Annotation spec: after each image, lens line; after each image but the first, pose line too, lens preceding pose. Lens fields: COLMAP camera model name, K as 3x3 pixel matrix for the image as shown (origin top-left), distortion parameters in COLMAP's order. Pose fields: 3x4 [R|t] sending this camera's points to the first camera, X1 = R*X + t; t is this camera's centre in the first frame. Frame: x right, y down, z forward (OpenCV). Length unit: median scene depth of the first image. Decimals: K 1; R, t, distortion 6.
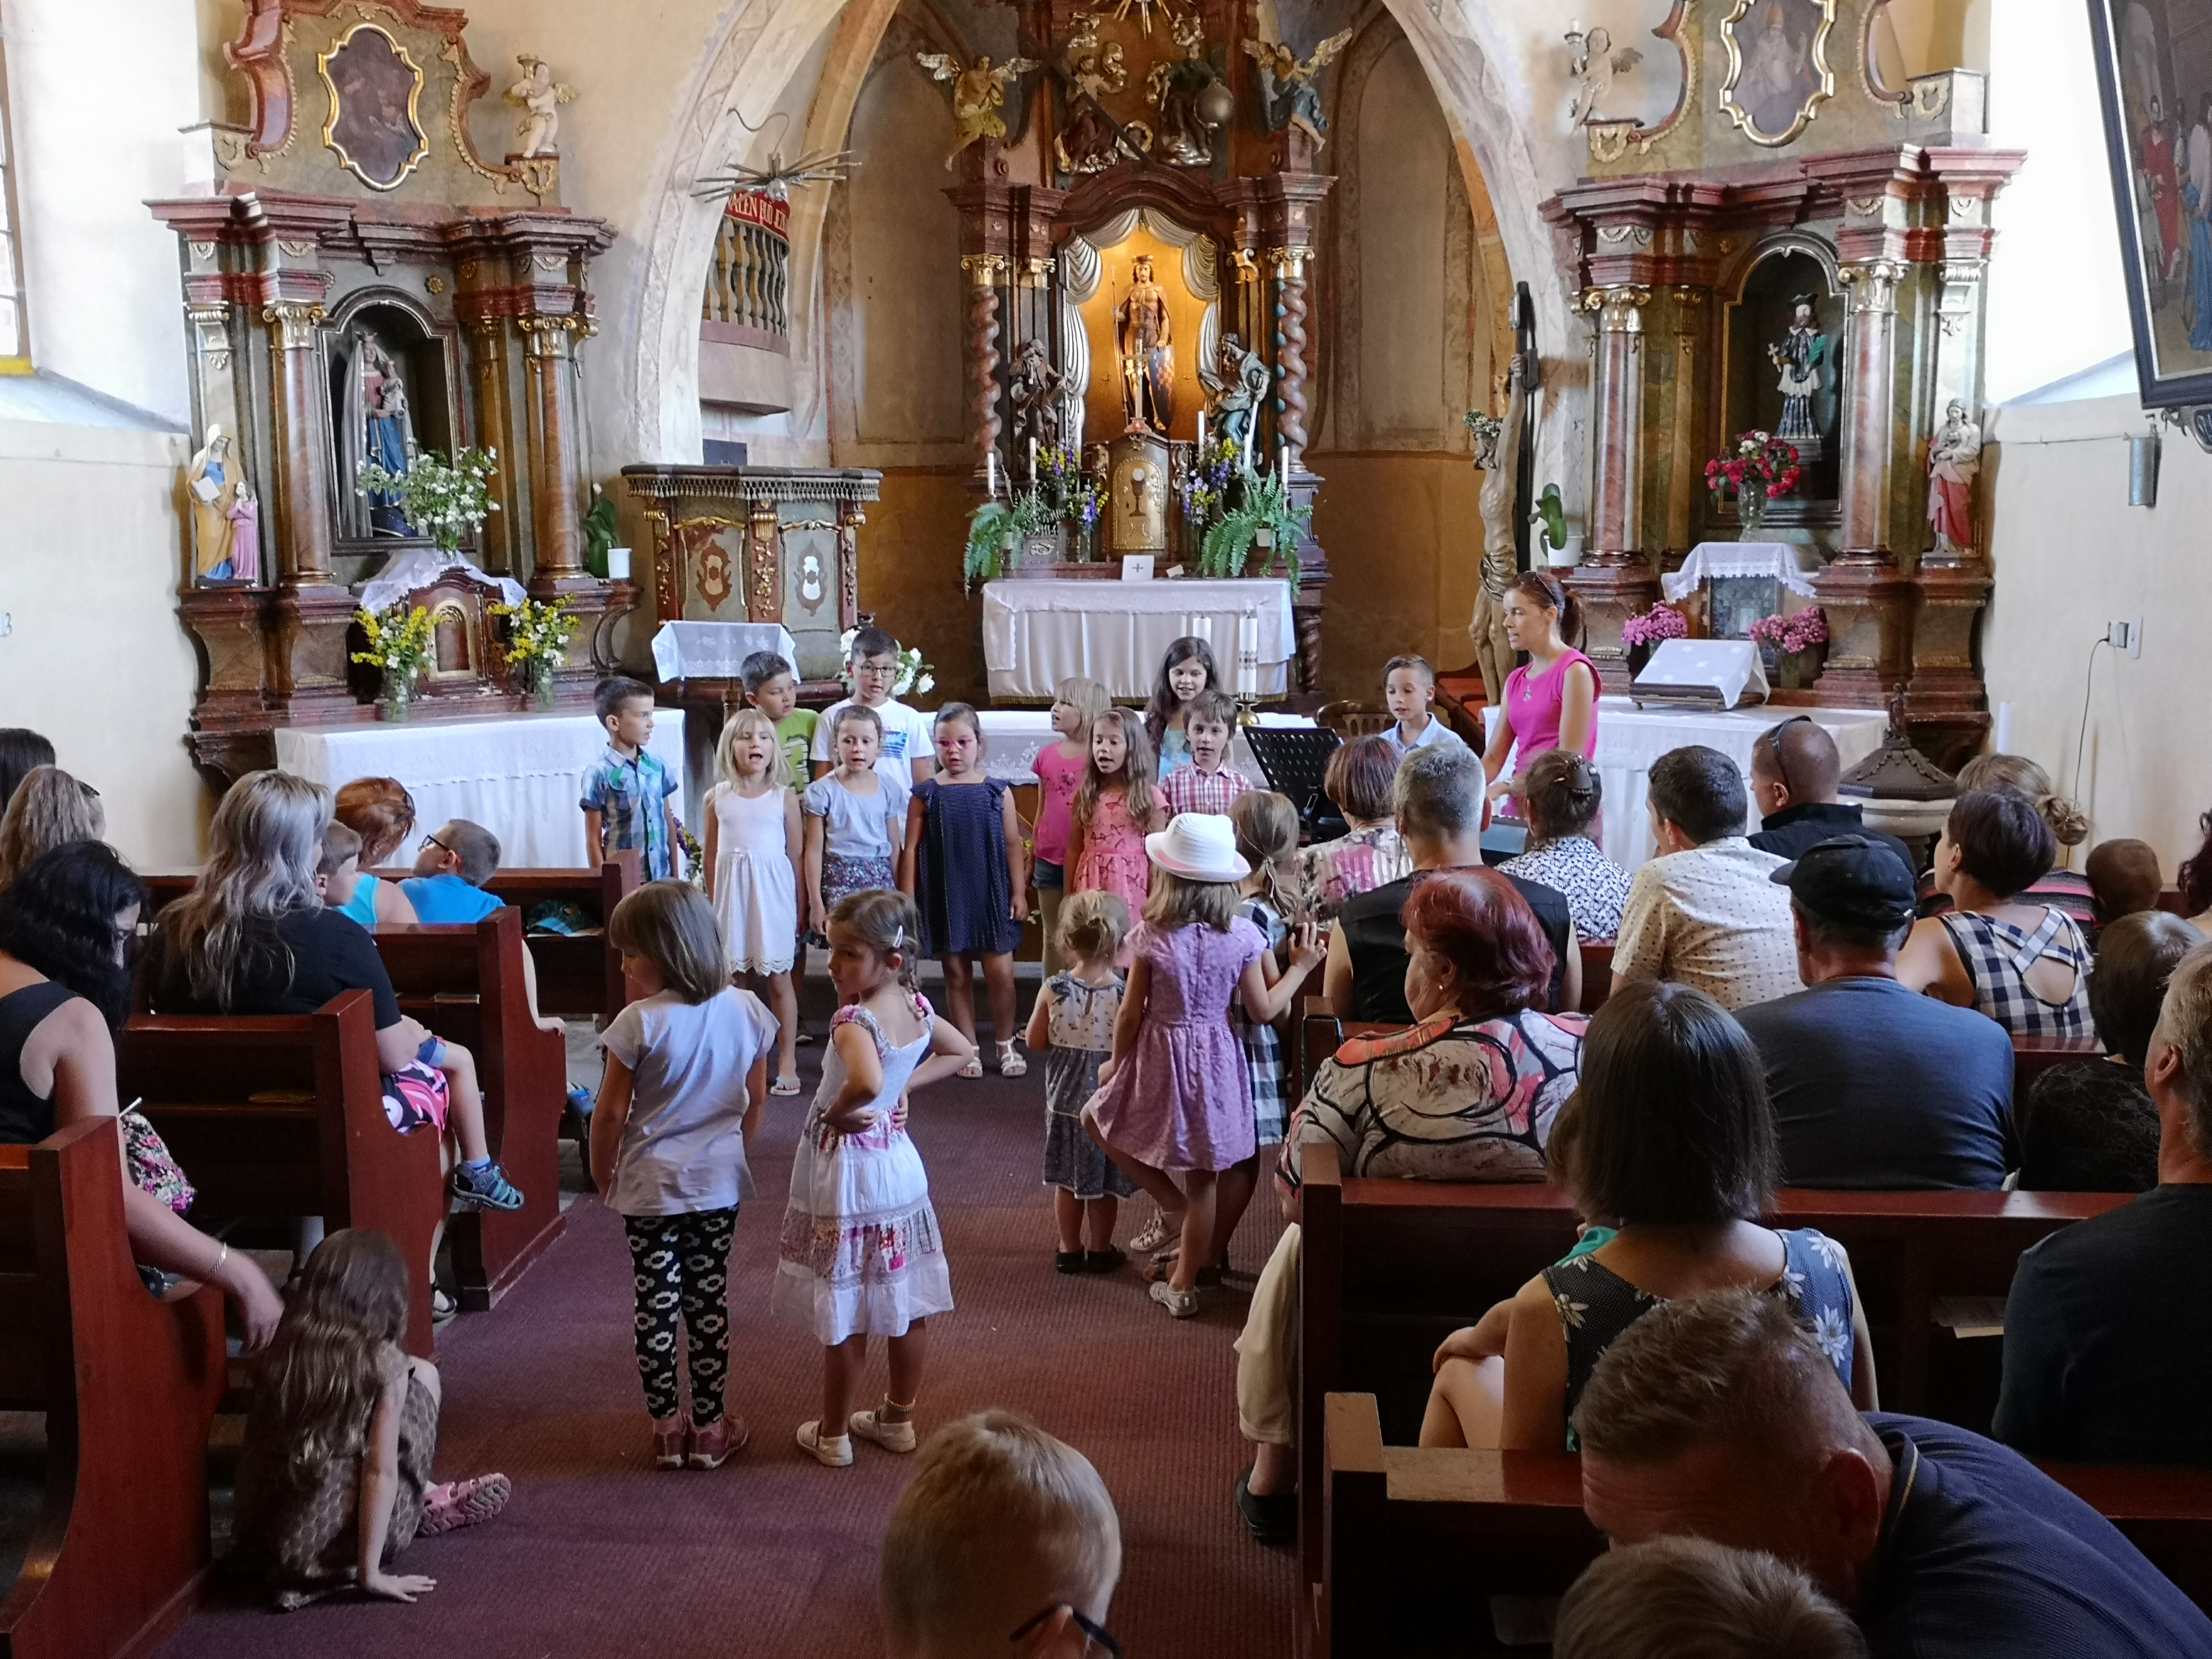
lens RADIAL K [[2290.8, 0, 1083.3], [0, 2290.8, 823.9], [0, 0, 1]] dist [0.140989, -0.464044]
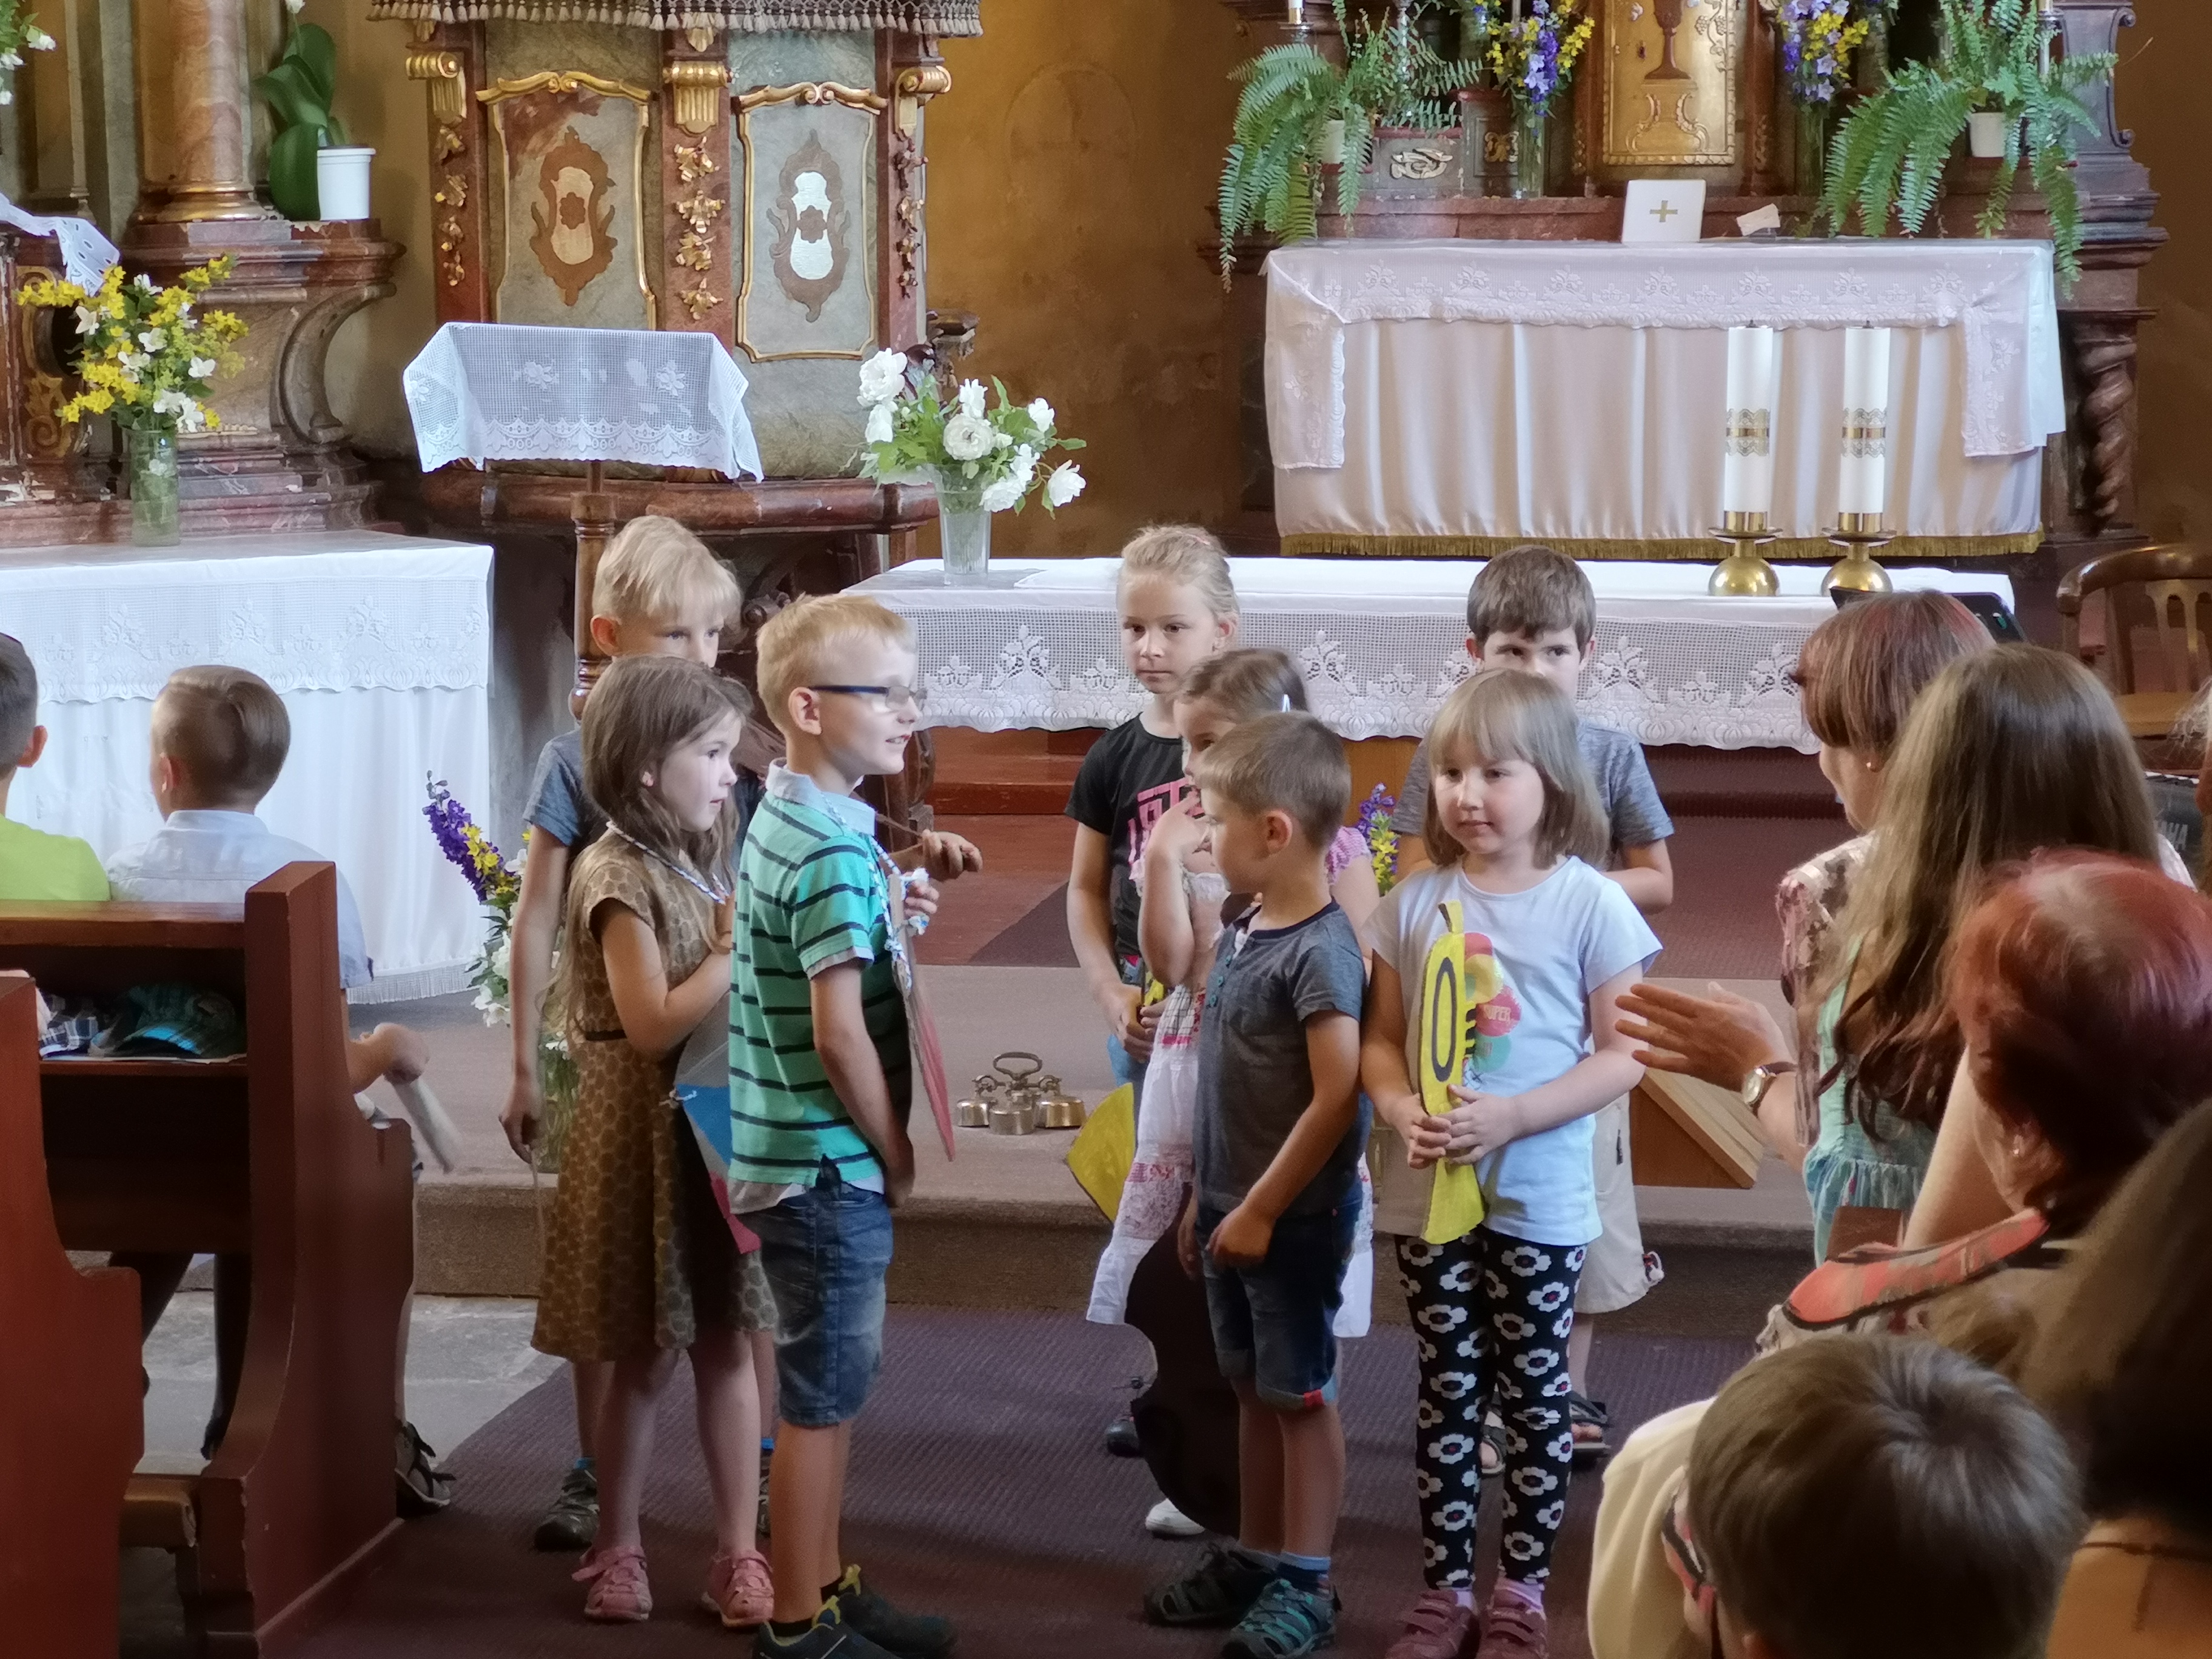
lens RADIAL K [[5890.1, 0, 1093.0], [0, 5890.1, 873.8], [0, 0, 1]] dist [0.717829, -7.968761]
pose [[0.996169, 0.018027, -0.085571, 0.023474], [-0.018216, 0.999833, -0.001430, 0.008142], [0.085531, 0.002984, 0.996331, -0.041474]]
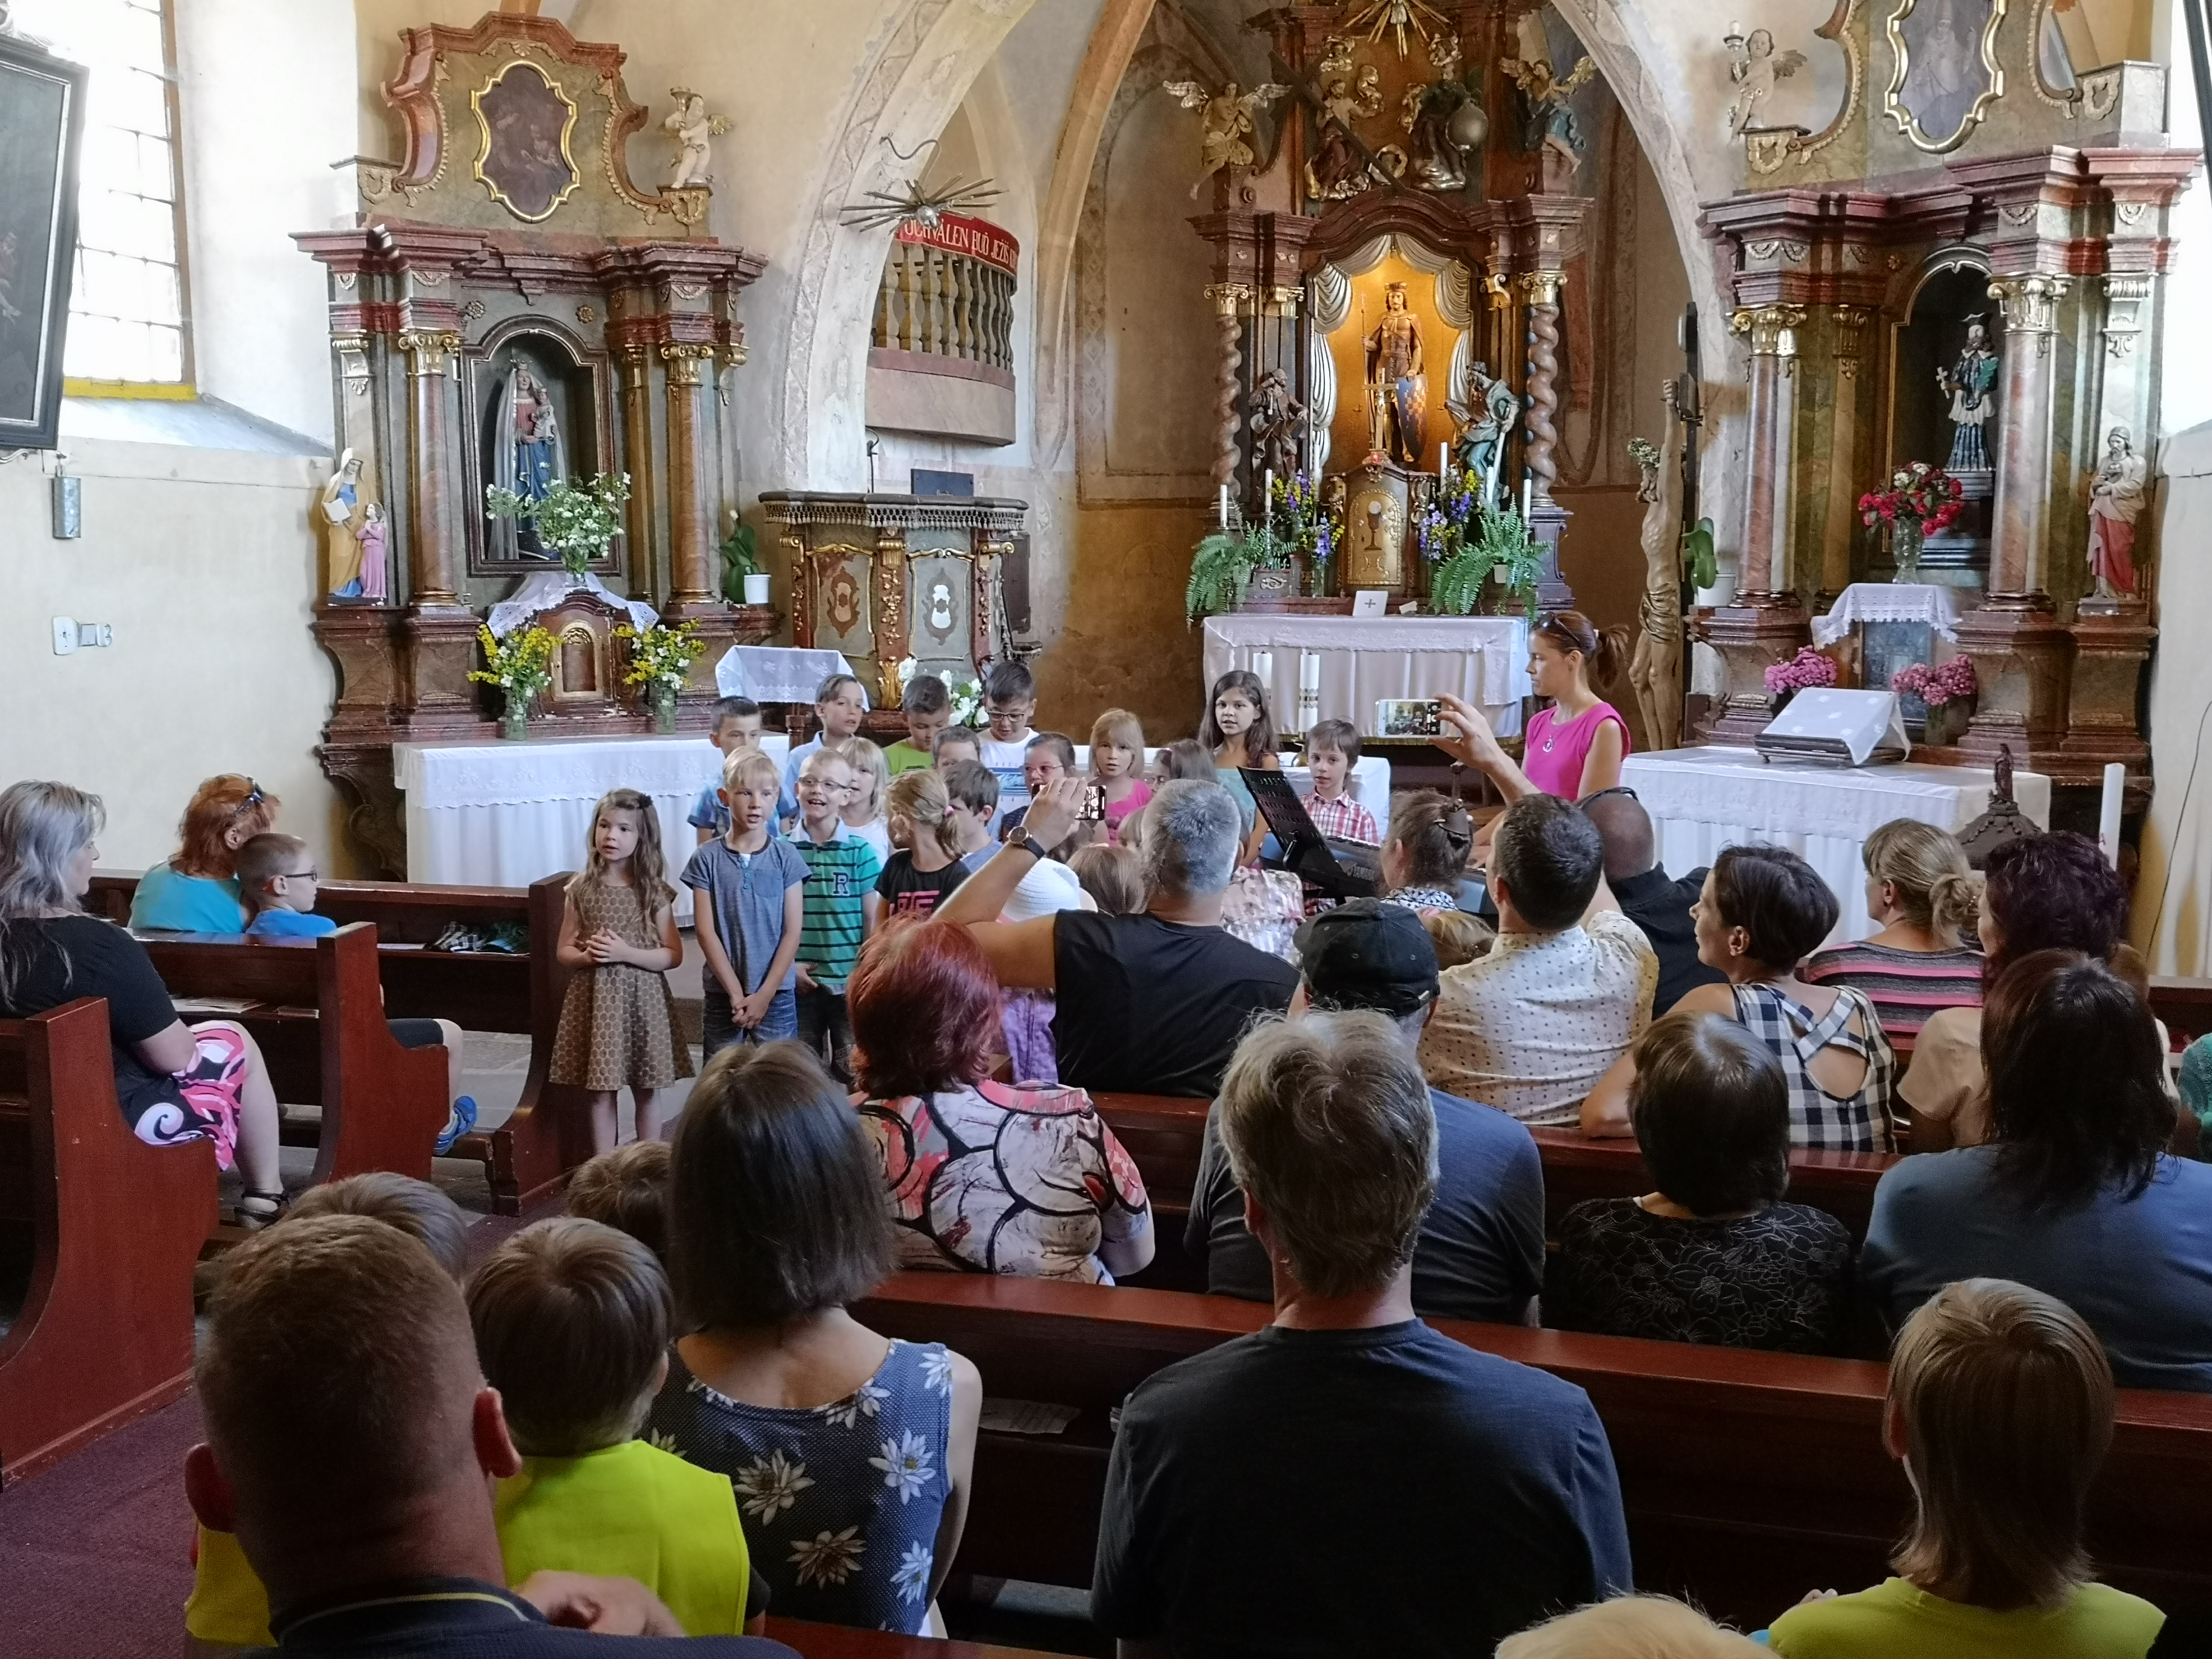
lens RADIAL K [[2286.0, 0, 1095.4], [0, 2286.0, 829.2], [0, 0, 1]] dist [0.132801, -0.394576]
pose [[0.982375, 0.034535, -0.183701, 0.134910], [-0.036937, 0.999271, -0.009669, -0.003724], [0.183233, 0.016284, 0.982935, 0.041500]]
